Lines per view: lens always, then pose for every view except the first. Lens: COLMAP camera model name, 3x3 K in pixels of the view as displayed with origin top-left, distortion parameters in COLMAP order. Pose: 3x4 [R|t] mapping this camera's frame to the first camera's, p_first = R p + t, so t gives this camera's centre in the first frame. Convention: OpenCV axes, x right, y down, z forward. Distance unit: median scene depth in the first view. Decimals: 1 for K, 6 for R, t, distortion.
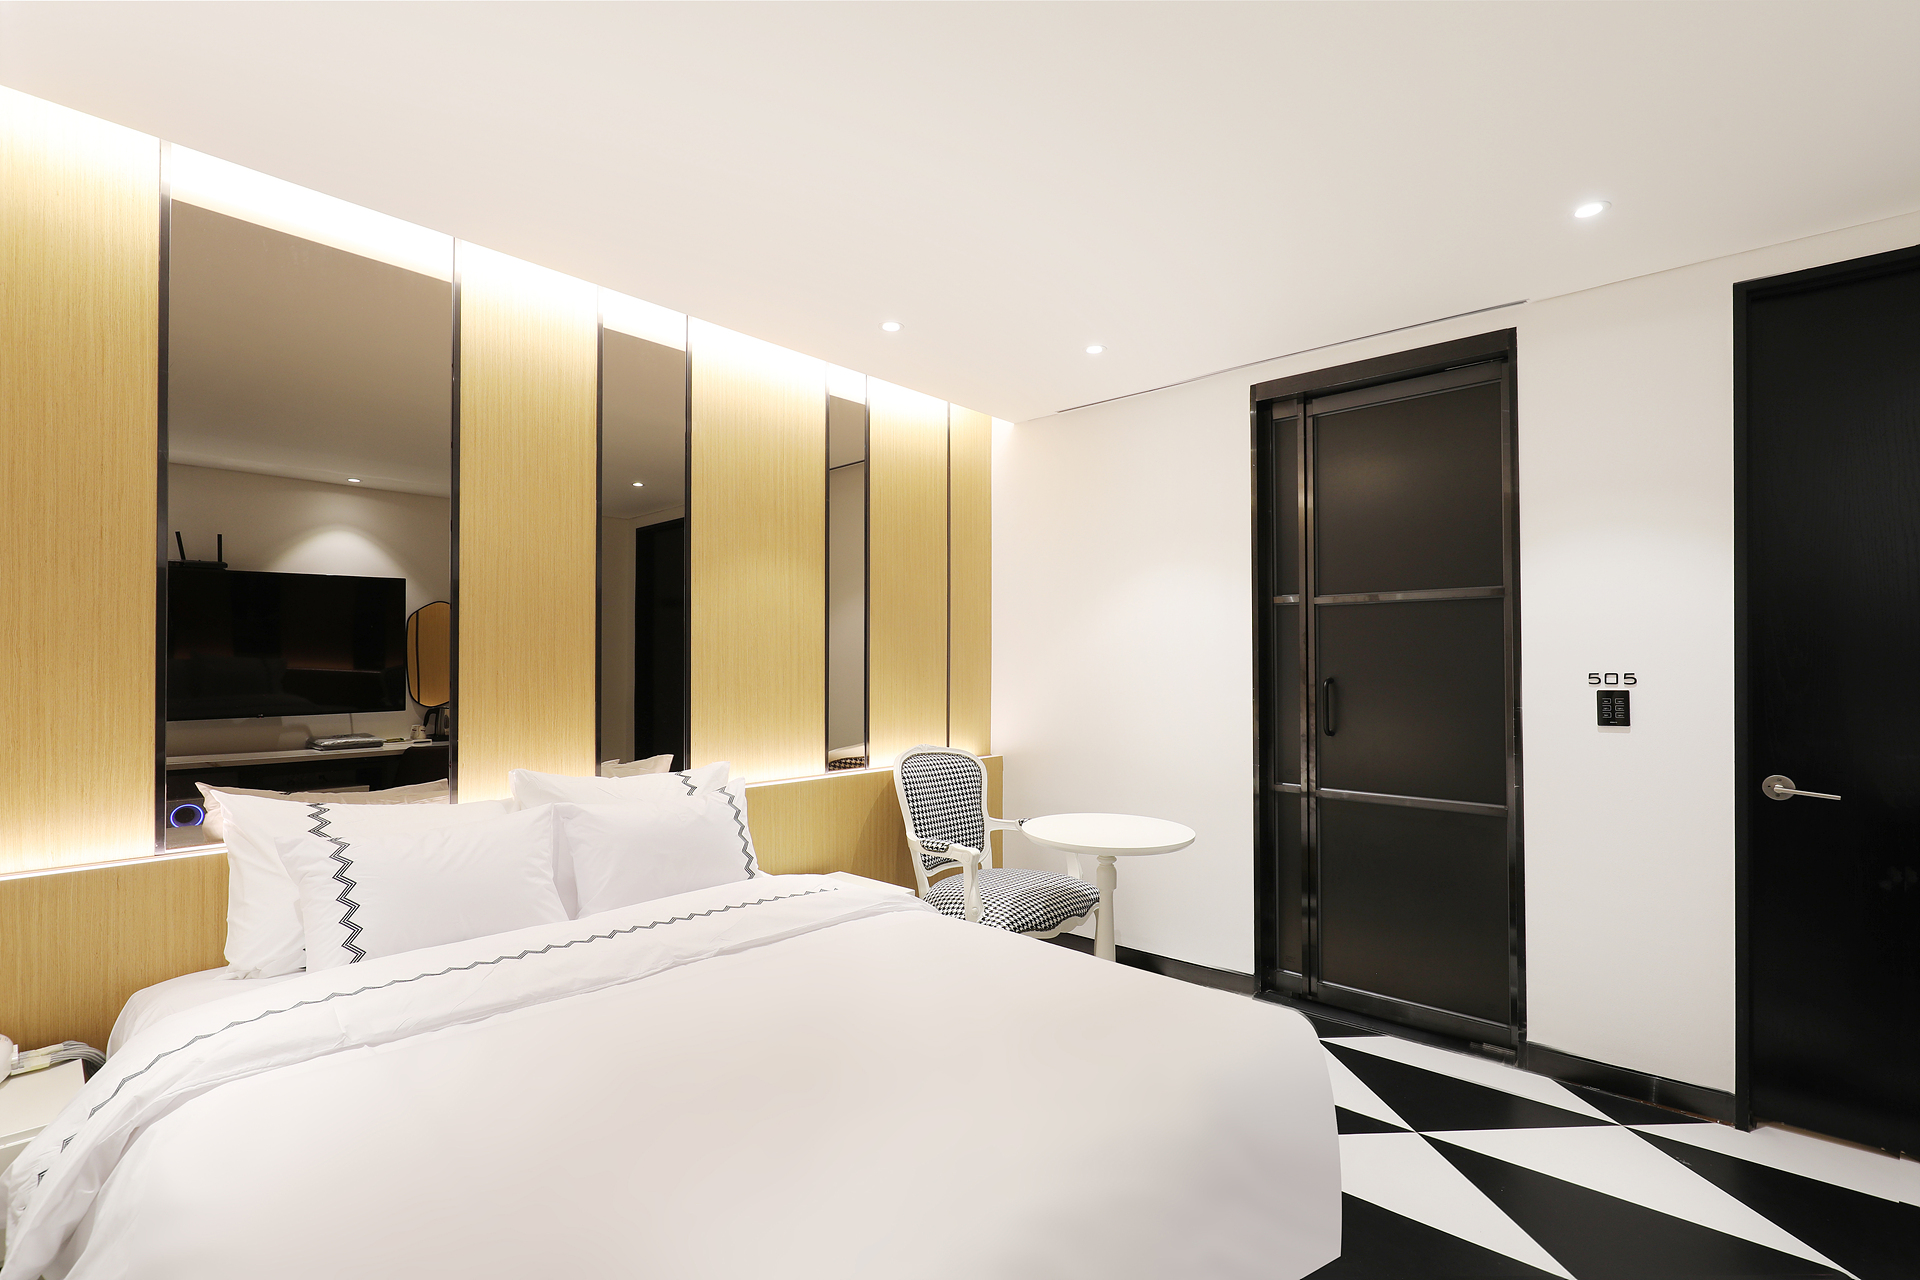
lens RADIAL K [[860.1, 0, 955.4], [0, 860.1, 639.8], [0, 0, 1]] dist [-0.000505, -0.000235]
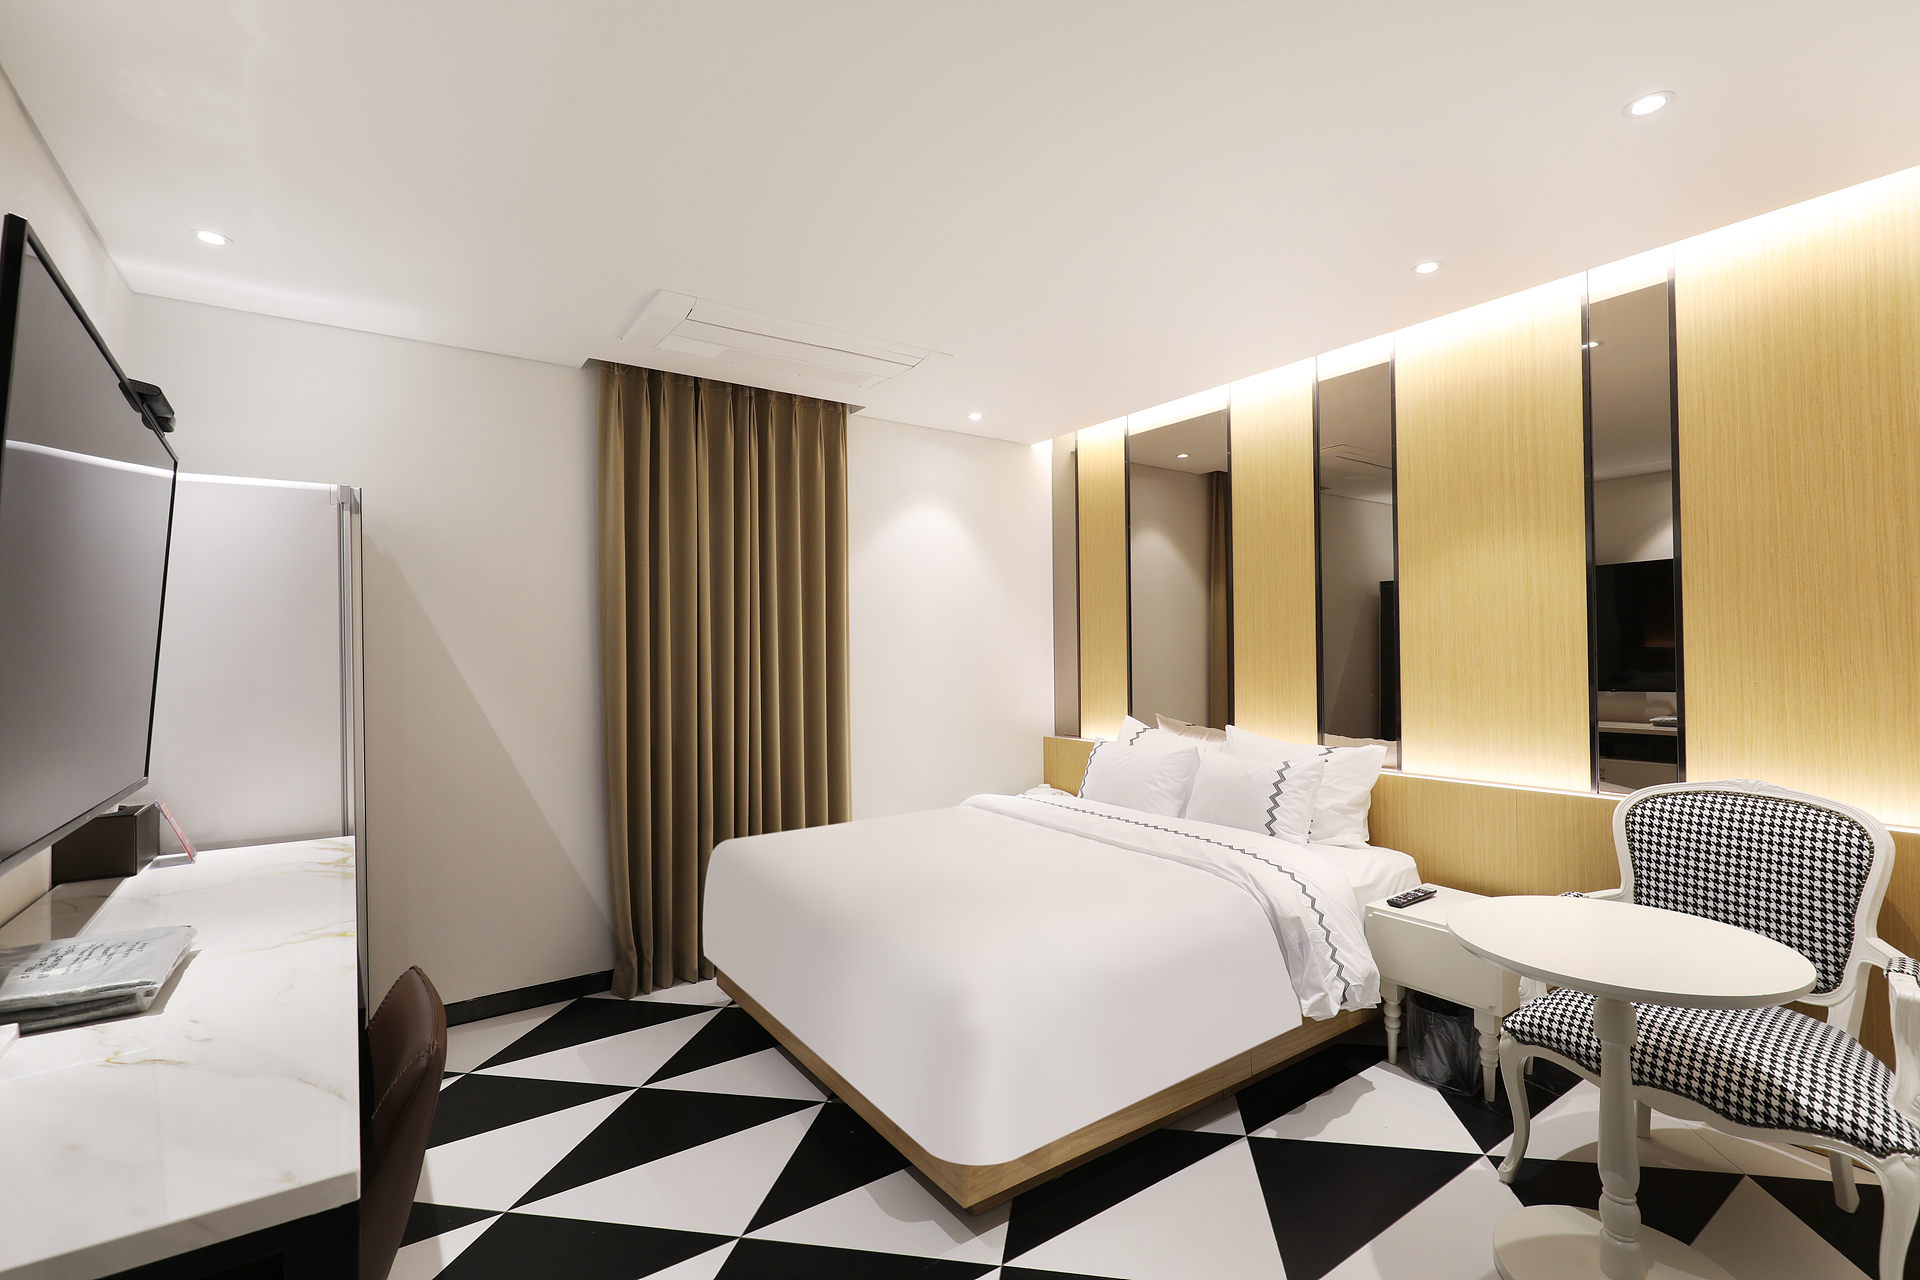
lens RADIAL K [[859.0, 0, 926.4], [0, 859.0, 646.6], [0, 0, 1]] dist [-0.000047, -0.013045]
pose [[-0.233846, 0.001448, -0.972273, 0.839605], [0.043297, 0.999022, -0.008926, 0.003533], [0.971309, -0.044184, -0.233680, 0.659937]]
